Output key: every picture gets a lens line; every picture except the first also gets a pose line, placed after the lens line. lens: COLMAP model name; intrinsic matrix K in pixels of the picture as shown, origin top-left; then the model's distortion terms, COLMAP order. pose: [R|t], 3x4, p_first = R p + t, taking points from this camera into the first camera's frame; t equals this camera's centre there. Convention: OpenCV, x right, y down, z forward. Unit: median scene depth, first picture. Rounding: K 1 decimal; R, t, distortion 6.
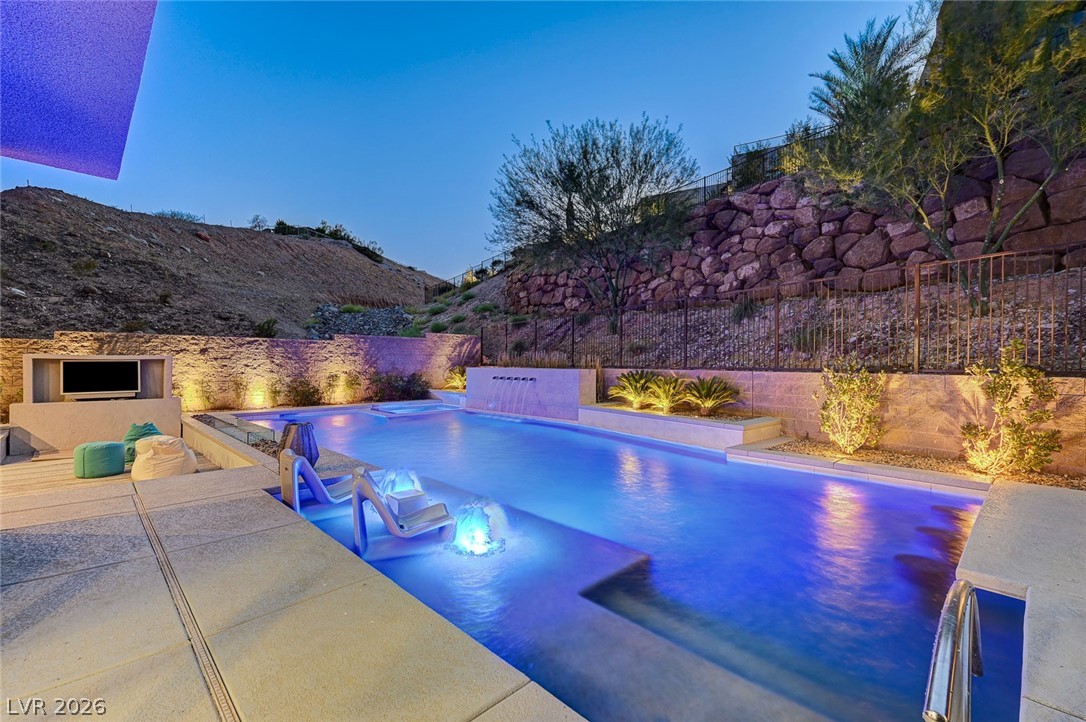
lens RADIAL K [[477.4, 0, 543.0], [0, 477.4, 361.0], [0, 0, 1]] dist [0.009756, 0.000347]
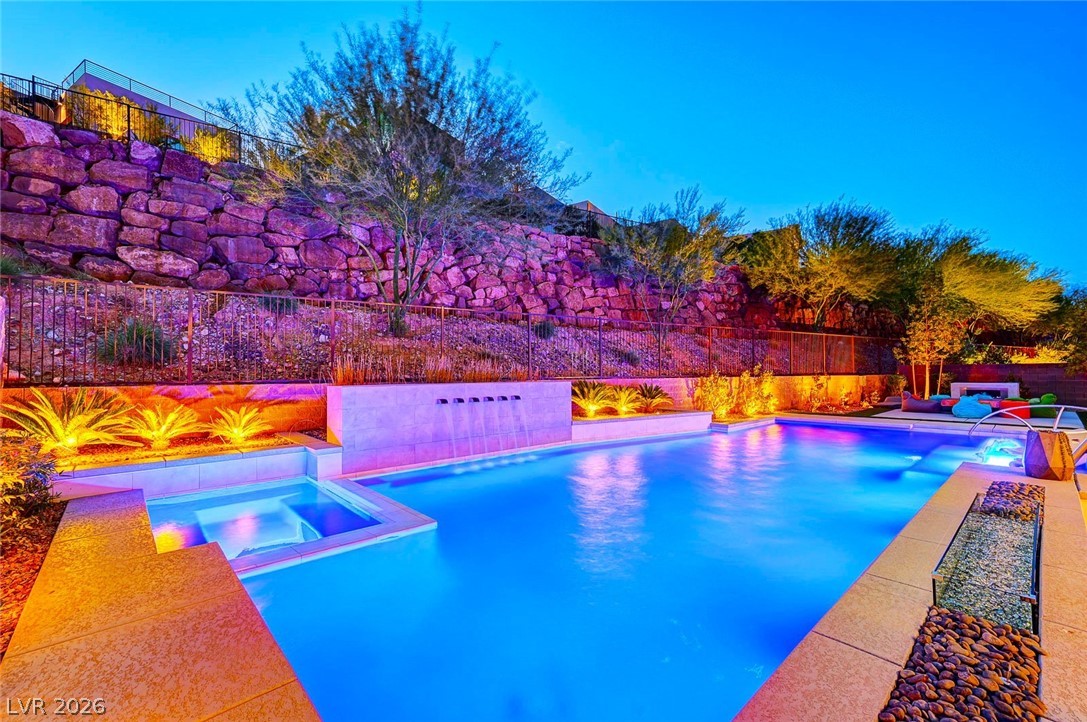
lens RADIAL K [[456.8, 0, 543.5], [0, 456.8, 361.0], [0, 0, 1]] dist [0.020942, 0.000021]
pose [[0.021087, 0.022531, 0.999524, -0.694106], [0.002639, 0.999741, -0.022591, -0.001024], [-0.999774, 0.003114, 0.021022, 0.928107]]
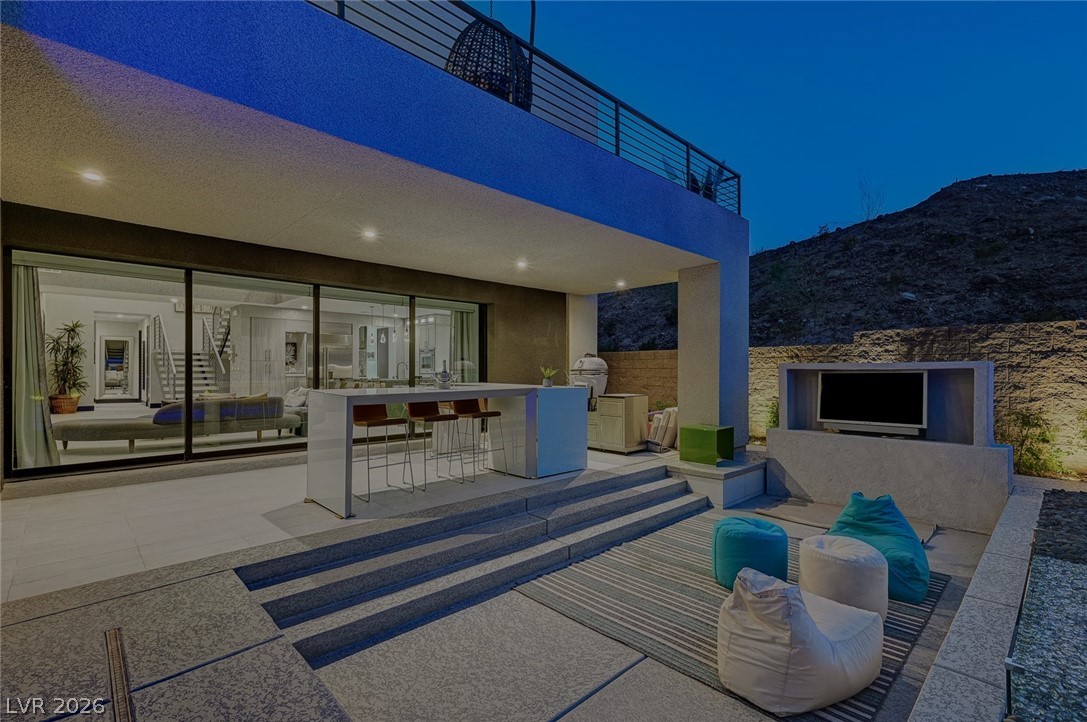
lens RADIAL K [[494.1, 0, 545.8], [0, 494.1, 370.2], [0, 0, 1]] dist [0.001515, 0.011863]
pose [[-0.007273, -0.005835, -0.999957, -0.213983], [0.003174, 0.999978, -0.005858, -0.000299], [0.999969, -0.003216, -0.007254, 0.460483]]
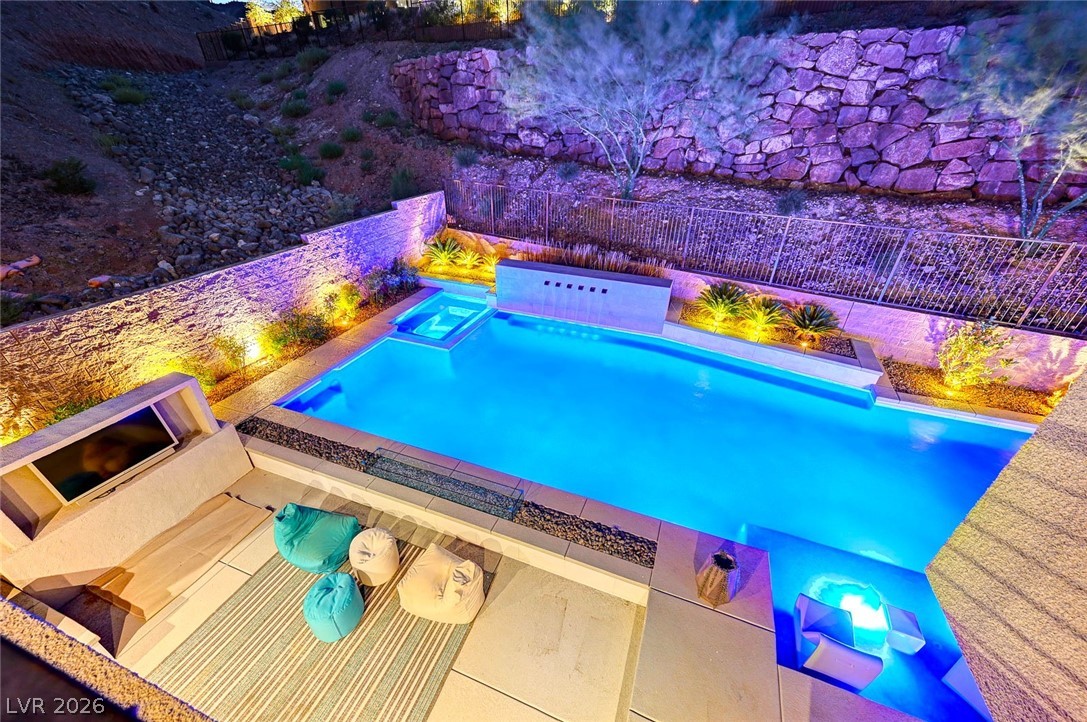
lens RADIAL K [[420.6, 0, 543.4], [0, 420.6, 364.0], [0, 0, 1]] dist [0.021237, 0.000366]
pose [[0.907537, -0.212031, 0.362517, -0.466606], [-0.005625, 0.856982, 0.515316, -0.269206], [-0.419934, -0.469707, 0.776551, 0.315606]]
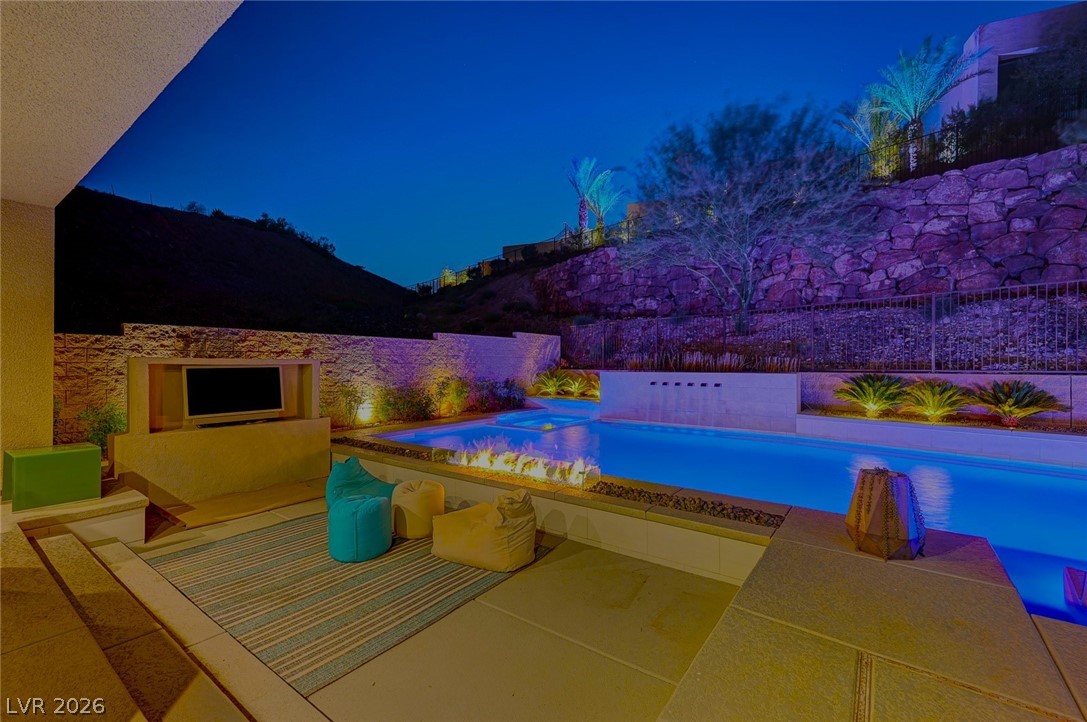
lens RADIAL K [[454.0, 0, 543.5], [0, 454.0, 361.0], [0, 0, 1]] dist [0.018953, 0.000586]
pose [[0.986677, -0.002374, 0.162673, -0.464317], [0.002969, 0.999990, -0.003412, -0.004213], [-0.162663, 0.003849, 0.986674, 0.225345]]
